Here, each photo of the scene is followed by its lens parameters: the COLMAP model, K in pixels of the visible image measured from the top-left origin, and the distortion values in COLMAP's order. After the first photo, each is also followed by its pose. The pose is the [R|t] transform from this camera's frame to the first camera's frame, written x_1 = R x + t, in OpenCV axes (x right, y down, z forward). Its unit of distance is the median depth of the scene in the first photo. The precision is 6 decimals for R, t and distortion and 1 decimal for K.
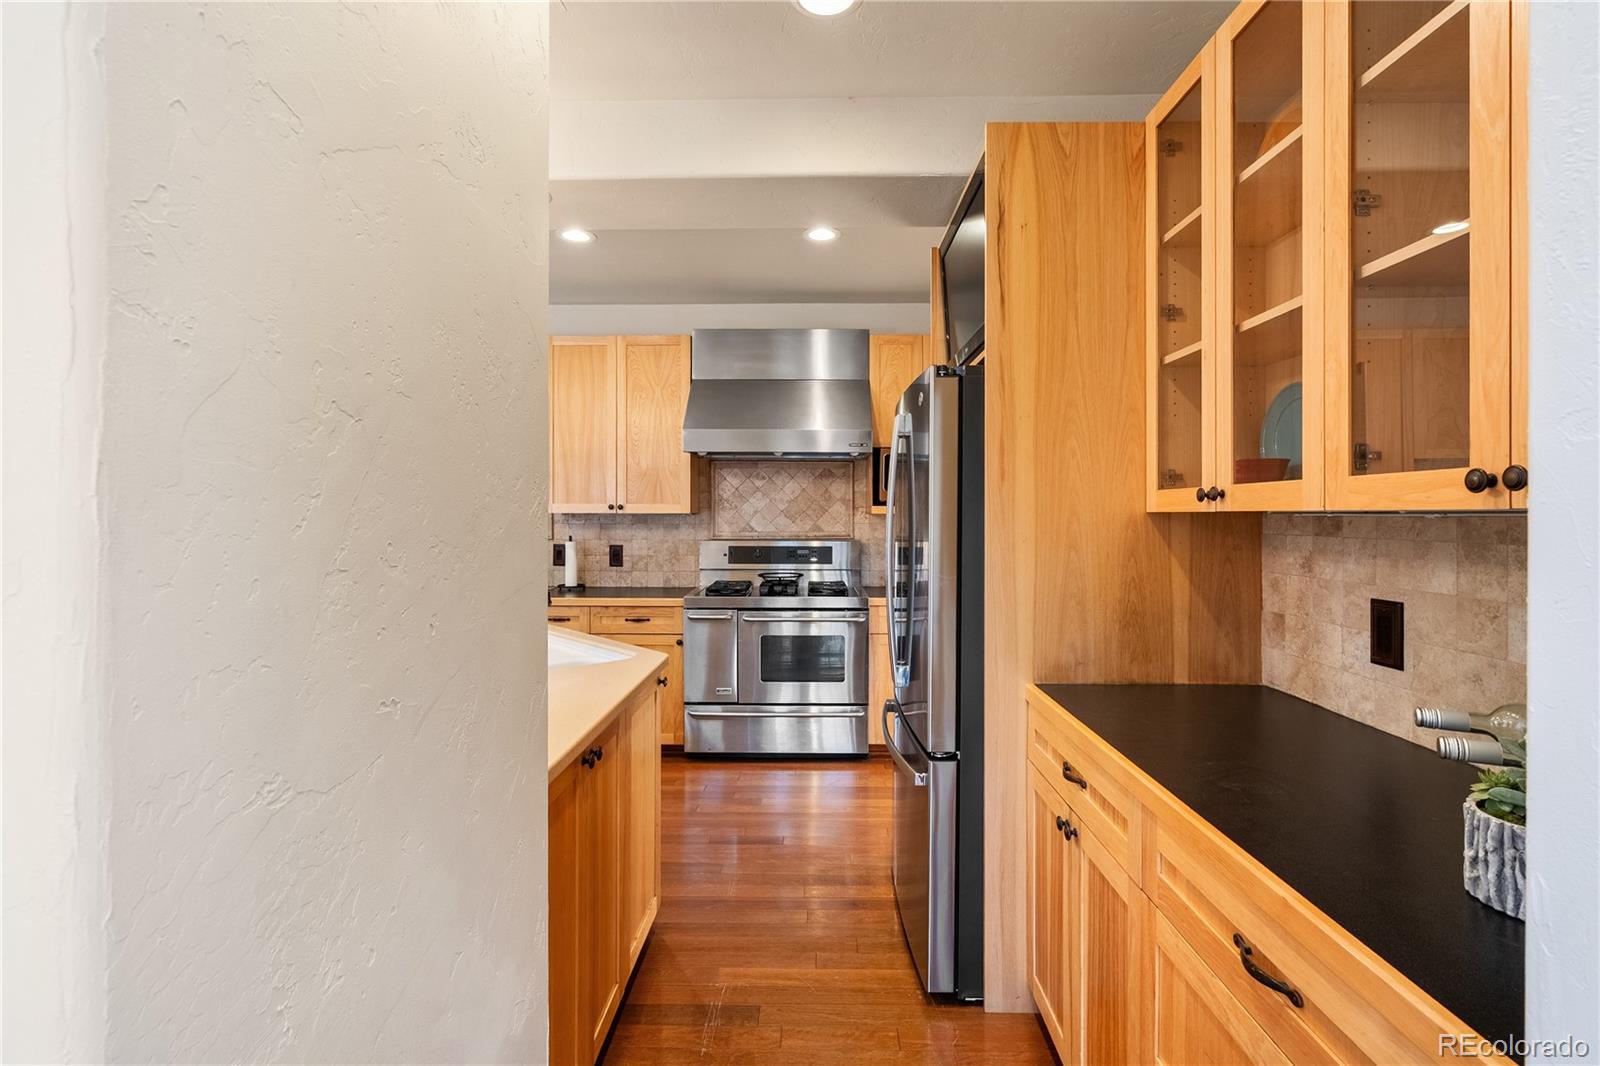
lens RADIAL K [[734.5, 0, 807.9], [0, 734.5, 513.2], [0, 0, 1]] dist [-0.002066, 0.000437]
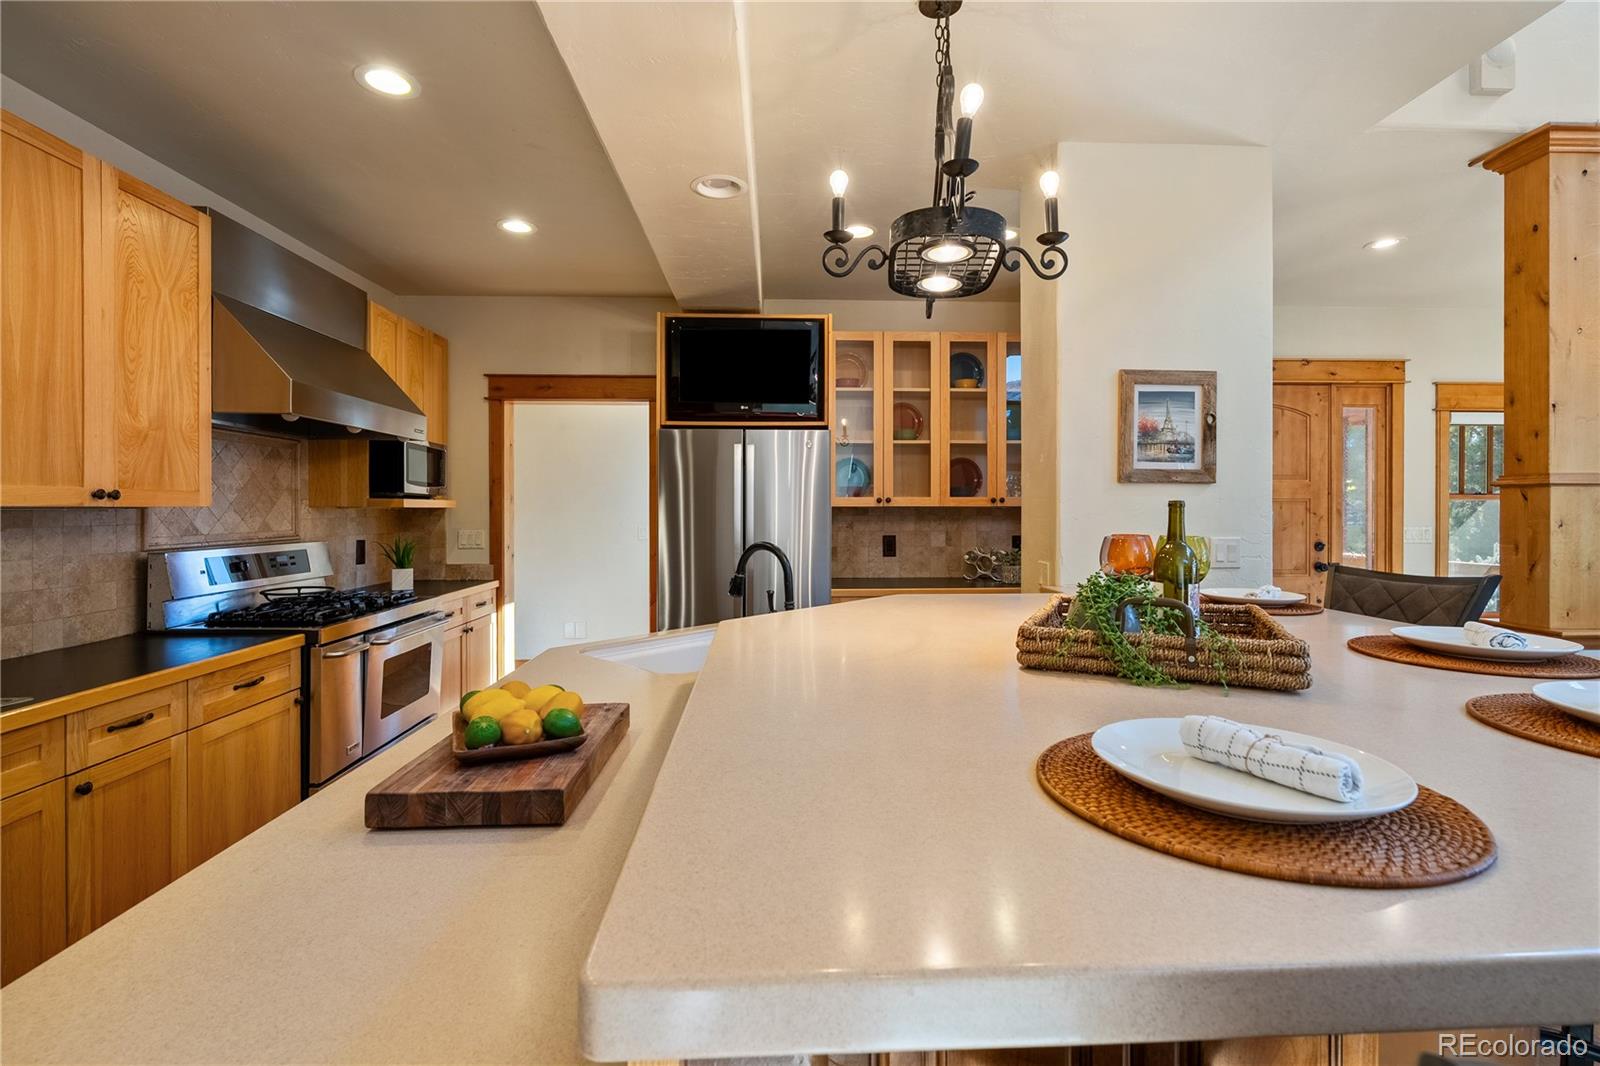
lens RADIAL K [[728.8, 0, 804.3], [0, 728.8, 511.6], [0, 0, 1]] dist [-0.003045, 0.000609]
pose [[-0.042468, -0.006898, 0.999074, -0.759894], [0.000501, 0.999976, 0.006926, 0.000048], [-0.999098, 0.000795, -0.042463, 0.507049]]
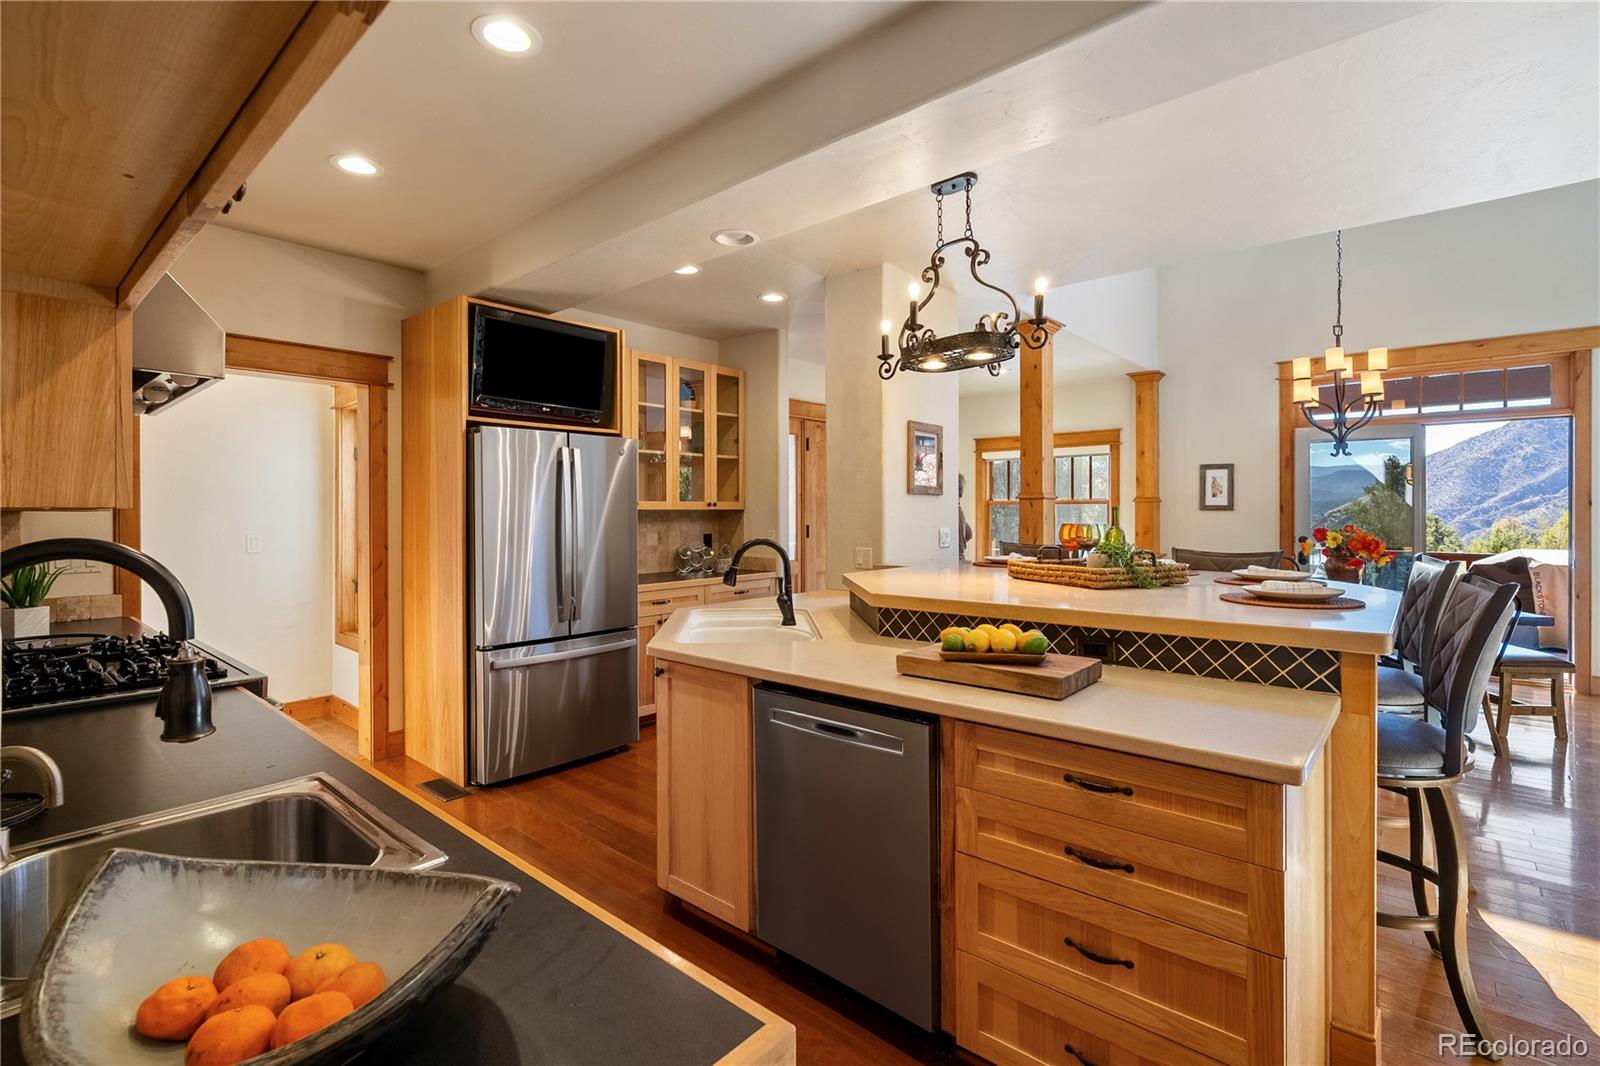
lens RADIAL K [[734.5, 0, 807.9], [0, 734.5, 513.2], [0, 0, 1]] dist [-0.002066, 0.000437]
pose [[-0.756931, -0.002775, 0.653489, -0.682901], [0.001070, 0.999984, 0.005486, -0.000383], [-0.653494, 0.004852, -0.756917, 0.996446]]
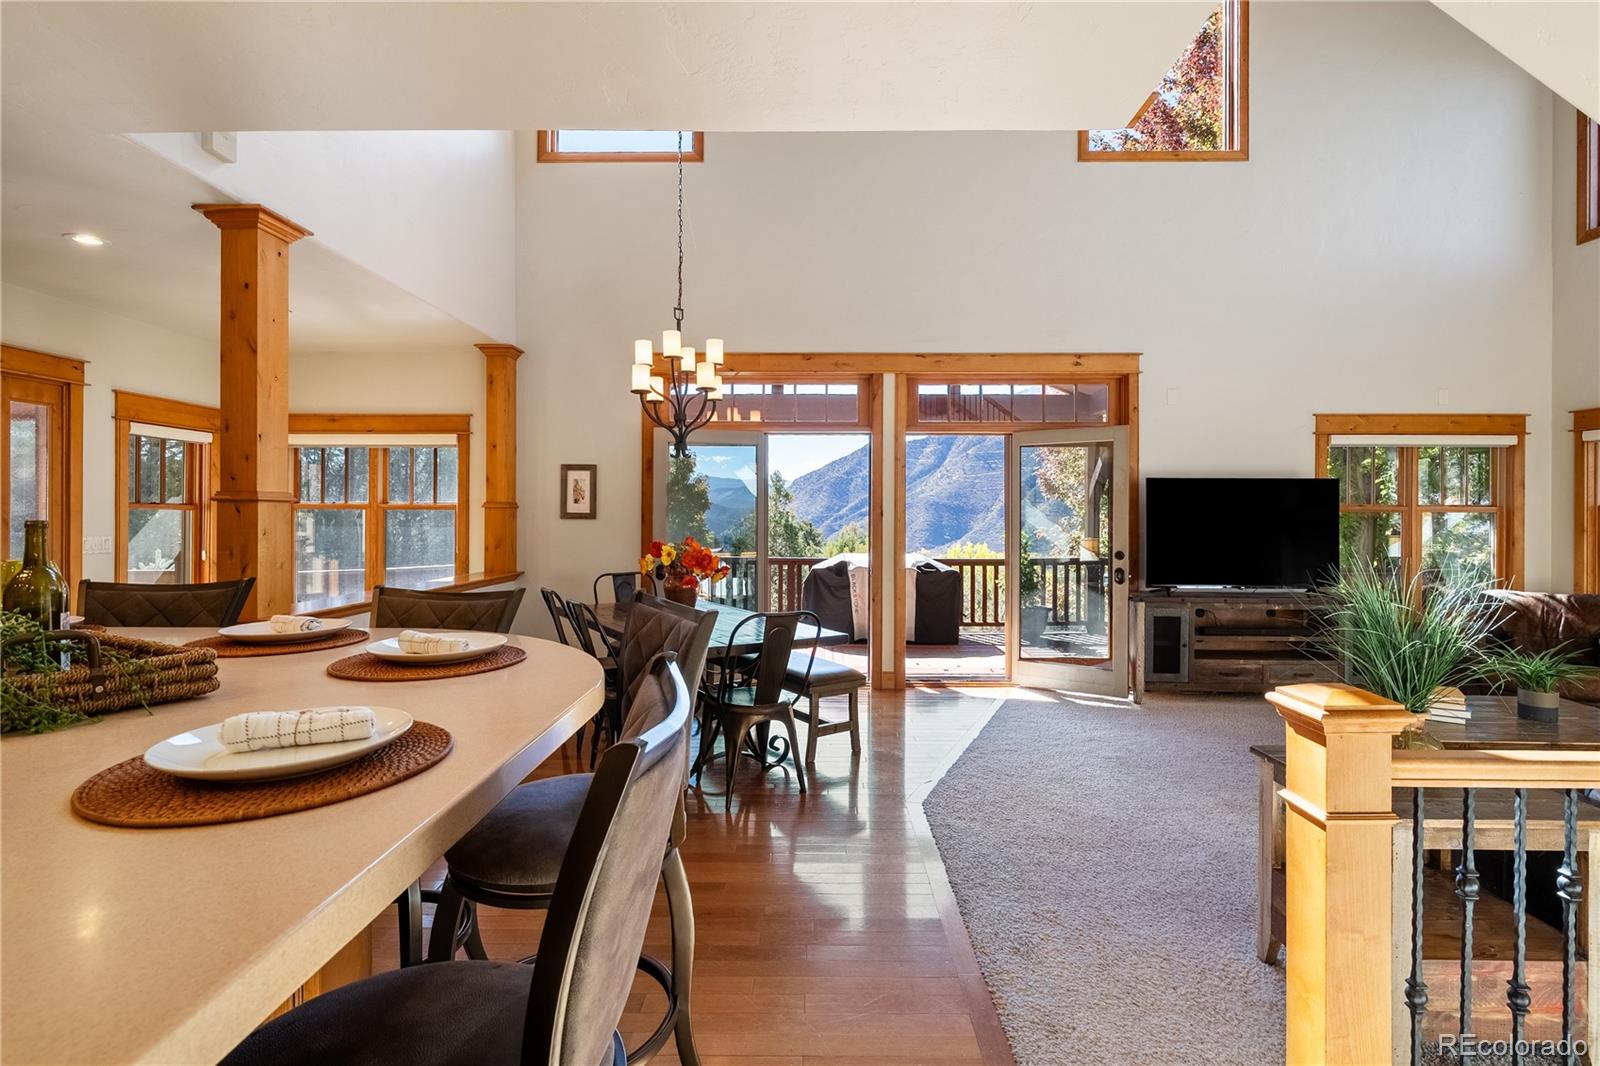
lens RADIAL K [[751.9, 0, 808.5], [0, 751.9, 515.4], [0, 0, 1]] dist [-0.004049, -0.000279]
pose [[-0.999933, -0.005627, 0.010135, -0.748366], [-0.005625, 0.999984, 0.000233, -0.005735], [-0.010136, 0.000176, -0.999949, 0.609372]]
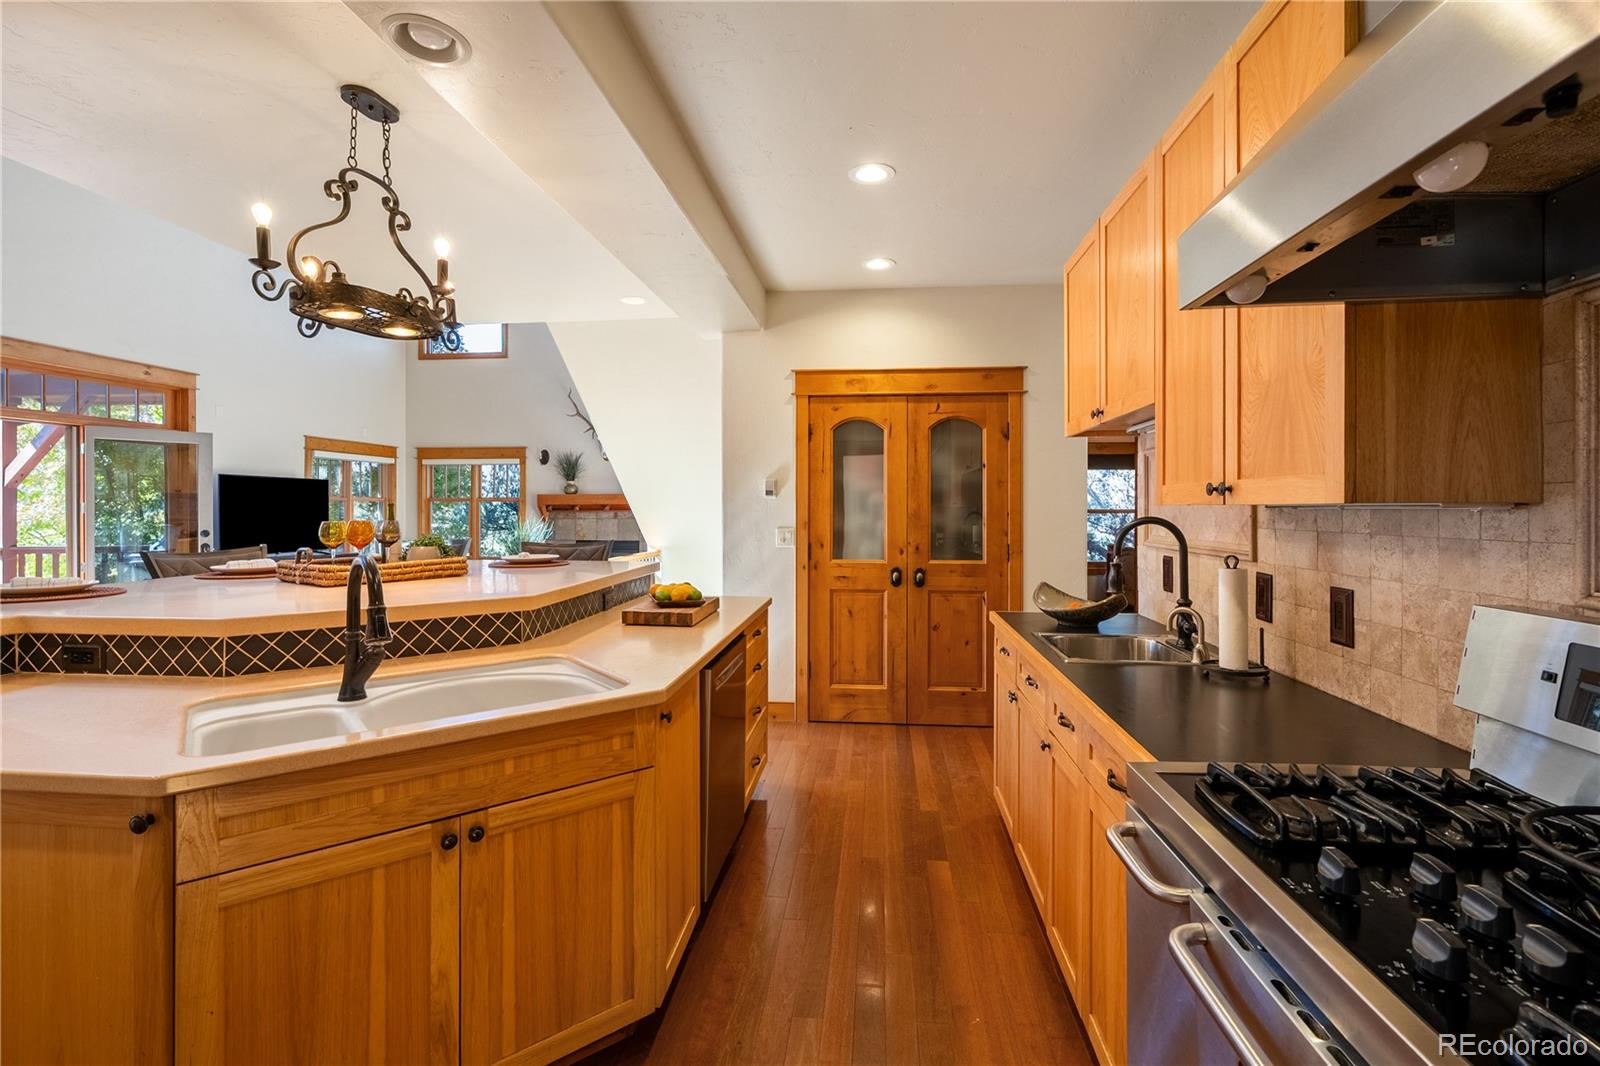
lens RADIAL K [[728.8, 0, 804.3], [0, 728.8, 511.6], [0, 0, 1]] dist [-0.003045, 0.000609]
pose [[-0.098135, 0.003316, -0.995168, 0.145931], [-0.002342, 0.999991, 0.003563, 0.002689], [0.995170, 0.002680, -0.098127, 0.780962]]
